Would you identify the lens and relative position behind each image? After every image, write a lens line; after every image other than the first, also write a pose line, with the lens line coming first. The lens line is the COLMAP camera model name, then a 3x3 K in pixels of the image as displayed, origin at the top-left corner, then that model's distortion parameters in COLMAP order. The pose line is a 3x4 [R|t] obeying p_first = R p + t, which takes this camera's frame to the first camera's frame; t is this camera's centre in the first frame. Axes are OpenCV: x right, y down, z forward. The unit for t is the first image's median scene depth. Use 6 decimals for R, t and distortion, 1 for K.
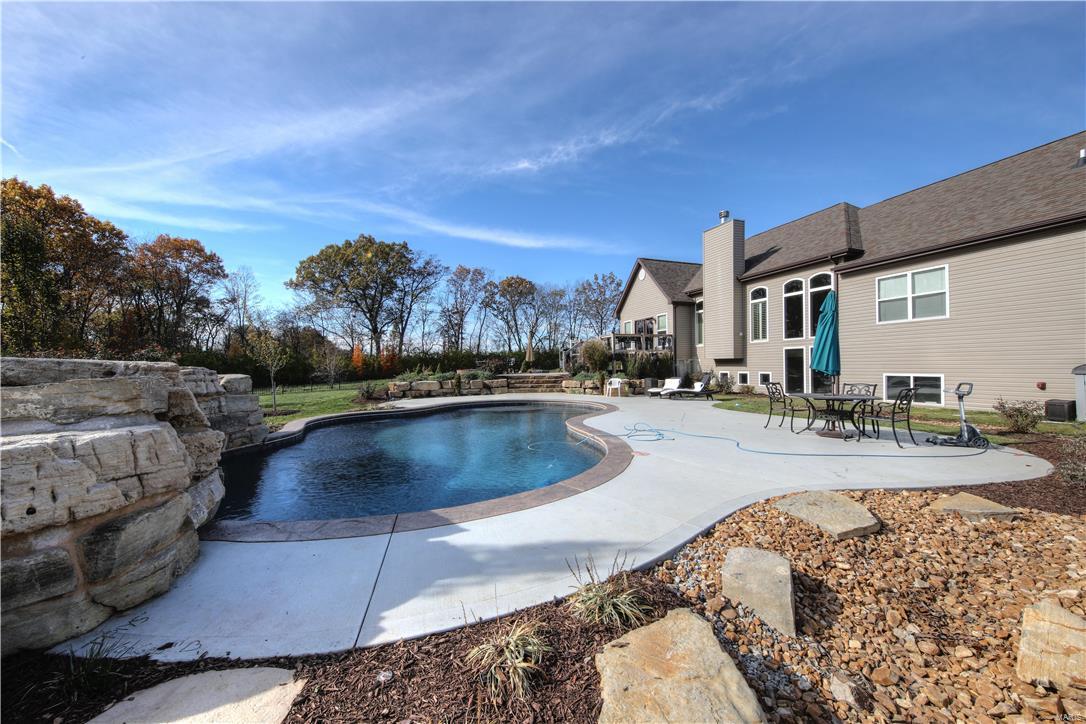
lens RADIAL K [[389.1, 0, 548.1], [0, 389.1, 367.0], [0, 0, 1]] dist [0.001395, -0.001018]
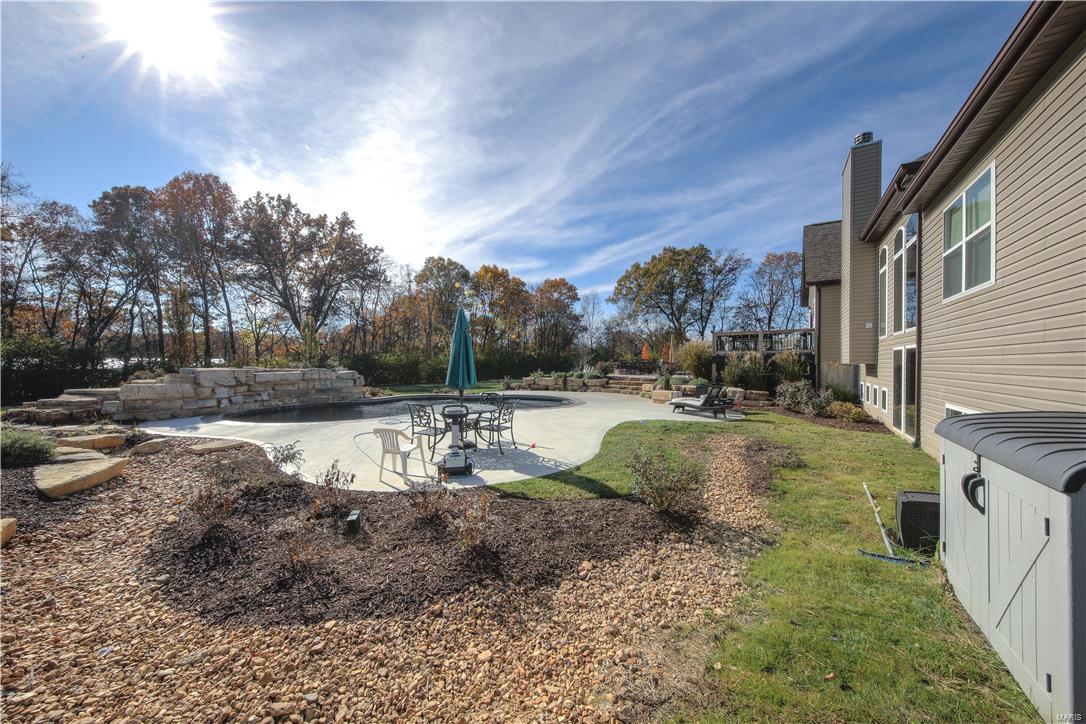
lens RADIAL K [[368.4, 0, 541.6], [0, 368.4, 360.0], [0, 0, 1]] dist [0.002527, -0.000053]
pose [[0.612611, 0.005974, -0.790362, 0.610057], [-0.010467, 0.999945, -0.000555, -0.021879], [0.790315, 0.008612, 0.612640, 0.207616]]
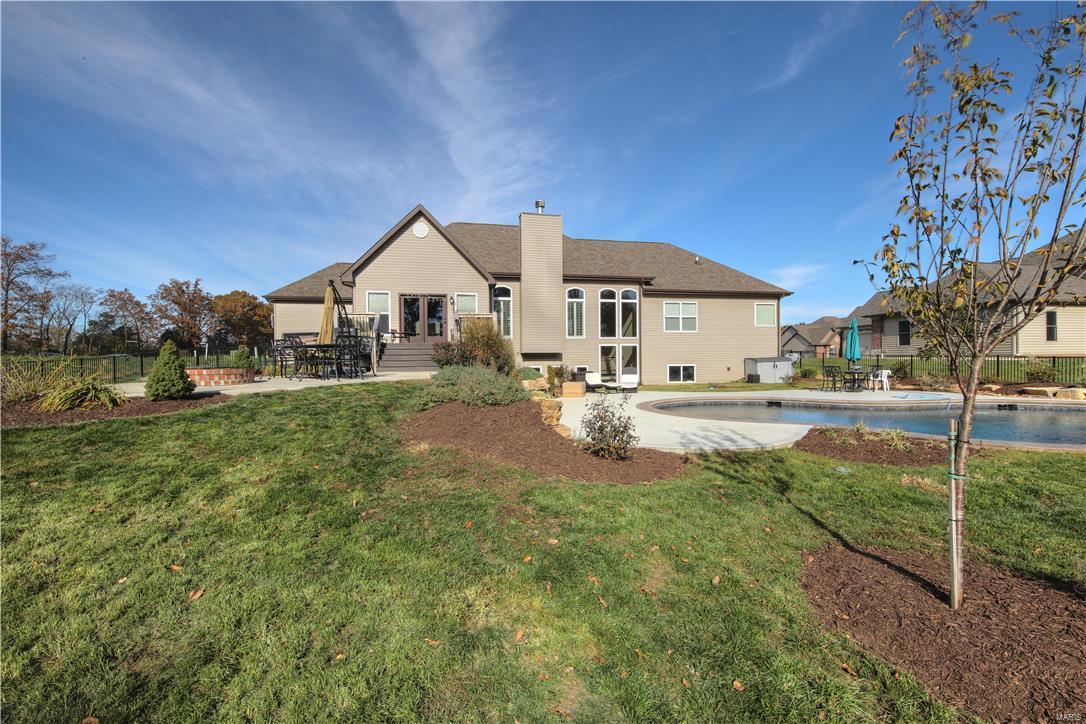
lens RADIAL K [[449.7, 0, 538.8], [0, 449.7, 359.5], [0, 0, 1]] dist [-0.001262, -0.001119]
pose [[0.118970, 0.026571, 0.992542, -0.654337], [0.018217, 0.999415, -0.028938, 0.026639], [-0.992731, 0.021524, 0.118417, 0.882069]]
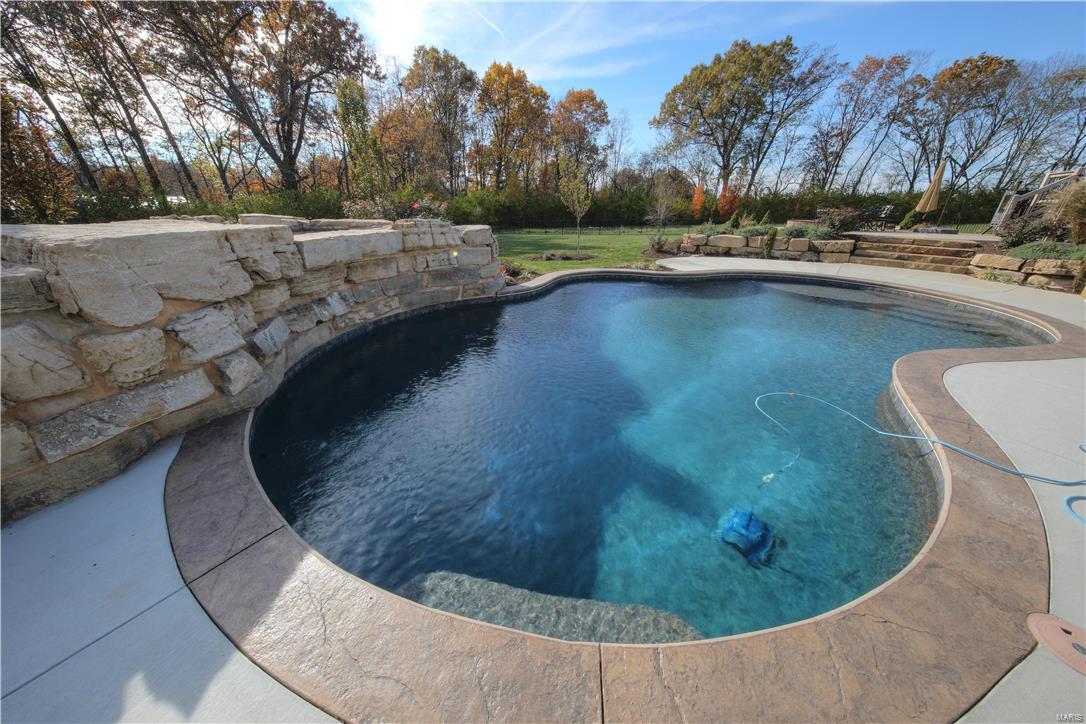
lens RADIAL K [[345.5, 0, 546.2], [0, 345.5, 365.1], [0, 0, 1]] dist [-0.004514, -0.000839]
pose [[0.647828, 0.334758, -0.684292, 0.026542], [-0.022094, 0.906151, 0.422376, -0.013486], [0.761466, -0.258508, 0.594426, 0.182228]]
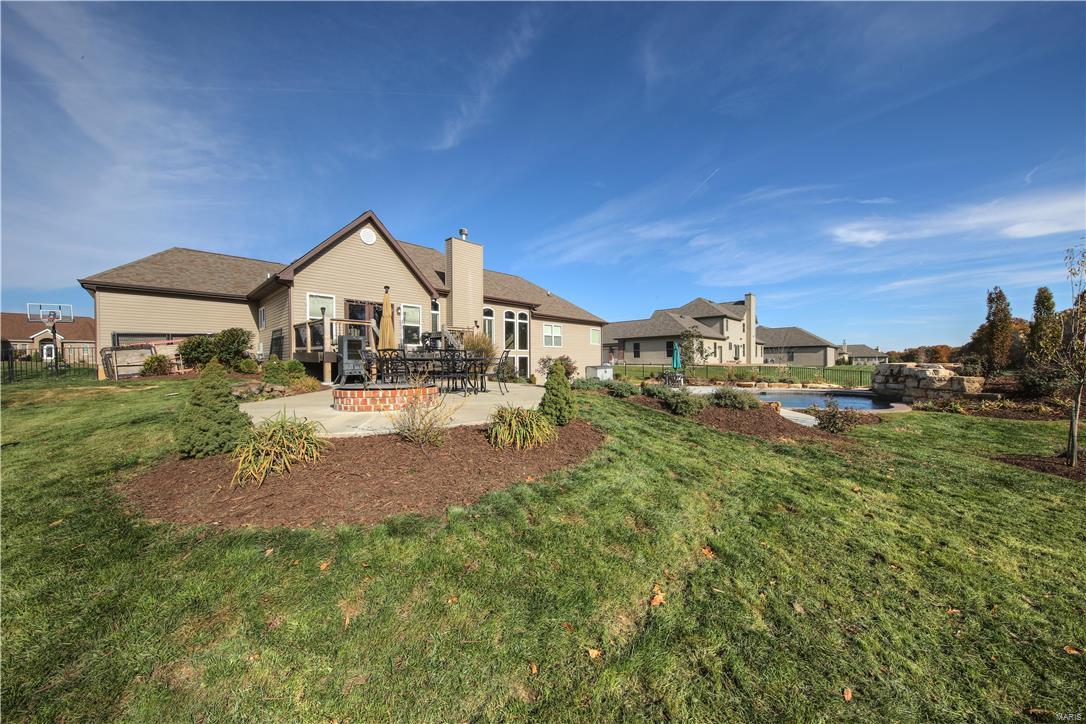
lens RADIAL K [[368.4, 0, 540.7], [0, 368.4, 361.1], [0, 0, 1]] dist [0.002527, -0.000053]
pose [[-0.445956, 0.034156, 0.894403, -0.579379], [0.028066, 0.999314, -0.024169, 0.007161], [-0.894615, 0.014324, -0.446608, 1.282939]]
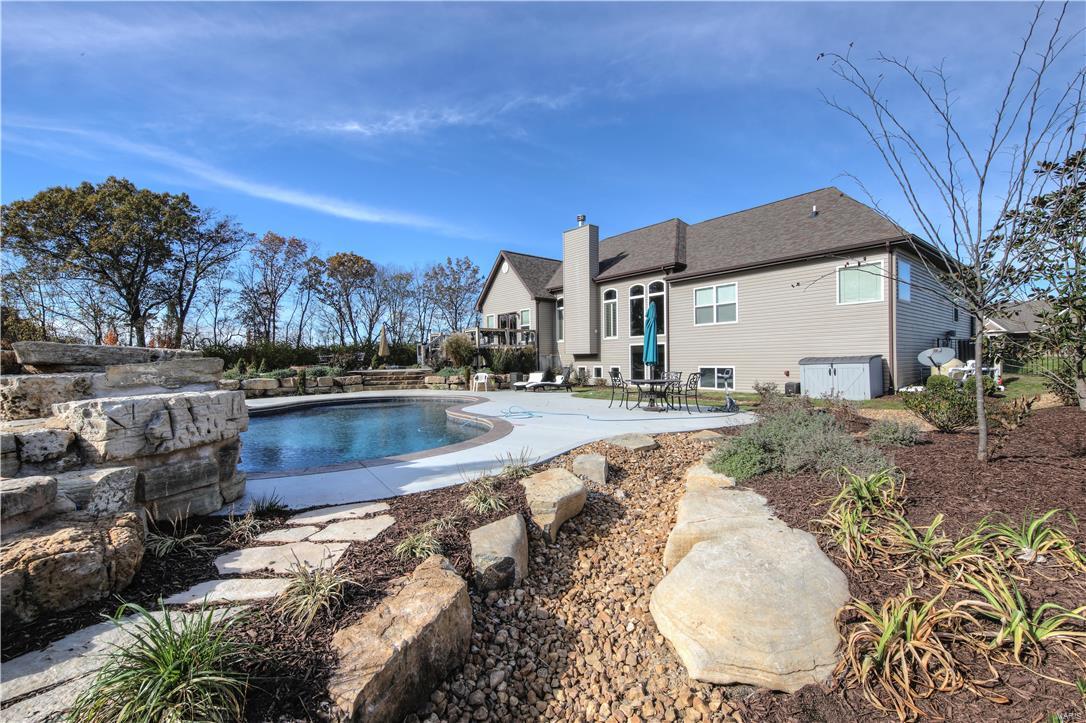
lens RADIAL K [[449.7, 0, 549.4], [0, 449.7, 366.4], [0, 0, 1]] dist [-0.001262, -0.001119]
pose [[0.940236, -0.005171, 0.340483, -0.050114], [0.003682, 0.999981, 0.005019, 0.006276], [-0.340503, -0.003466, 0.940237, -0.126418]]
